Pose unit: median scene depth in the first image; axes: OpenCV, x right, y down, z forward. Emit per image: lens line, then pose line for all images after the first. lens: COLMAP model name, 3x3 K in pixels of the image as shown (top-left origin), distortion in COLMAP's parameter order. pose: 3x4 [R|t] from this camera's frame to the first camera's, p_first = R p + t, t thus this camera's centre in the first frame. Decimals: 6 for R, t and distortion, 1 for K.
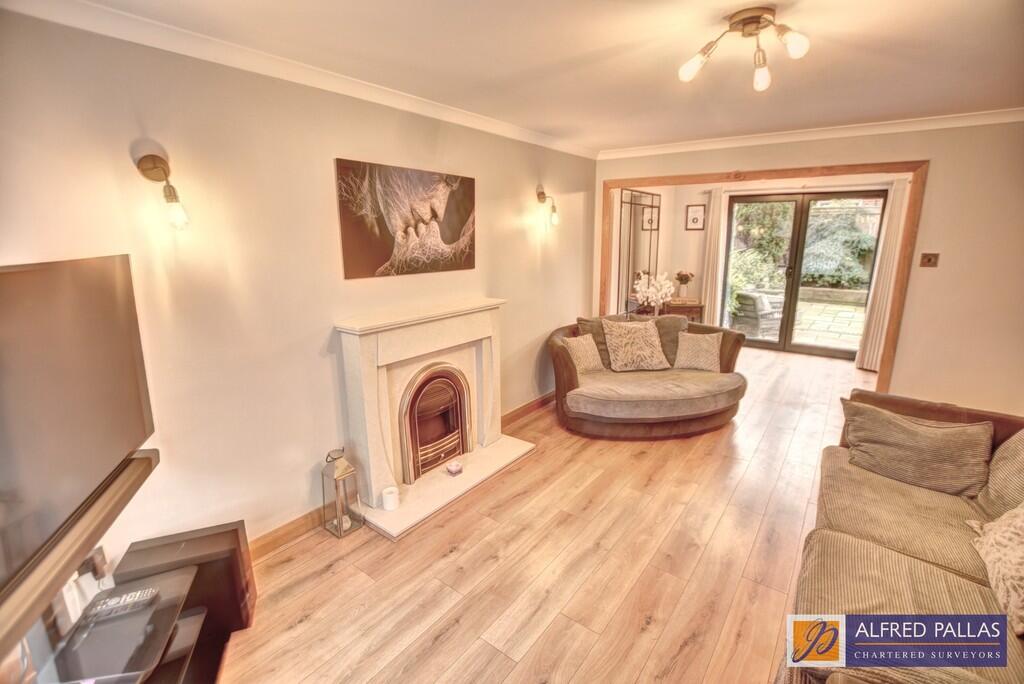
lens RADIAL K [[451.2, 0, 543.4], [0, 451.2, 336.3], [0, 0, 1]] dist [-0.001465, -0.000029]
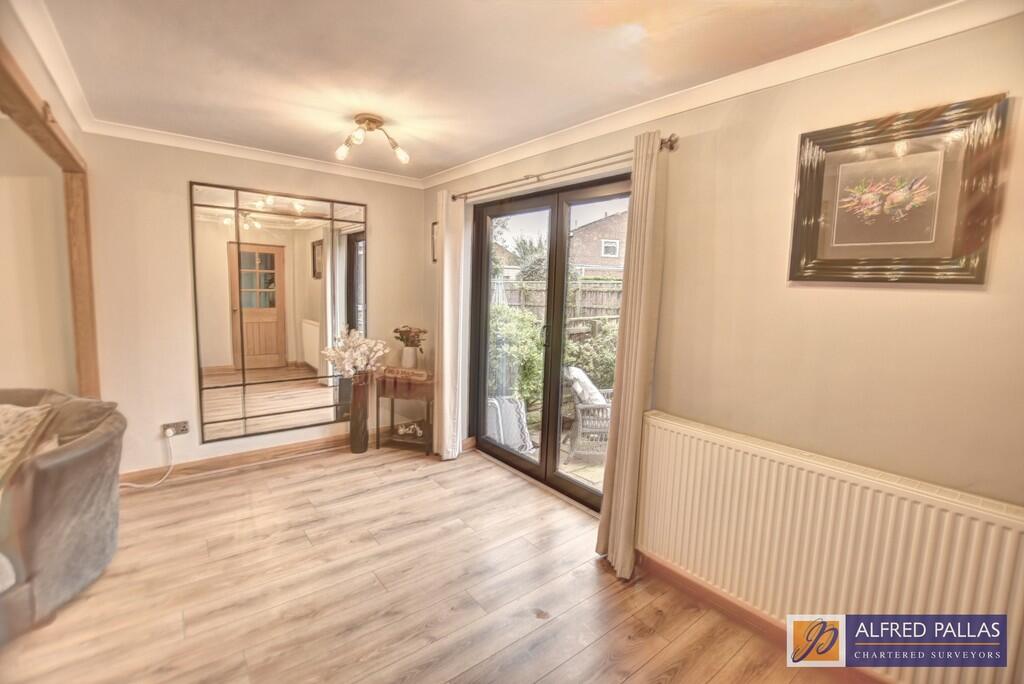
lens RADIAL K [[455.3, 0, 516.4], [0, 455.3, 338.3], [0, 0, 1]] dist [-0.040627, 0.006304]
pose [[0.956404, 0.057939, -0.286243, 1.398949], [-0.091417, 0.990261, -0.105003, -0.168489], [0.277371, 0.126593, 0.952386, 1.031363]]
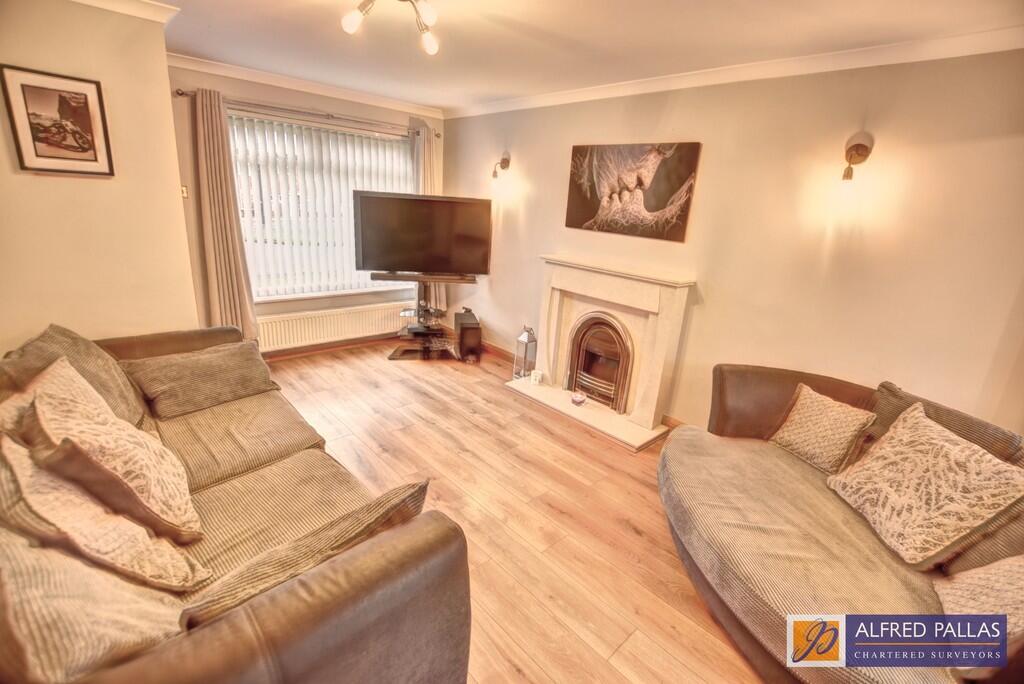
lens RADIAL K [[453.0, 0, 512.0], [0, 453.0, 342.0], [0, 0, 1]] dist [-0.047763, 0.014348]
pose [[-0.197257, 0.277108, -0.940373, 0.959466], [-0.287317, 0.900759, 0.325703, -0.188701], [0.937304, 0.334432, -0.098063, 0.951012]]
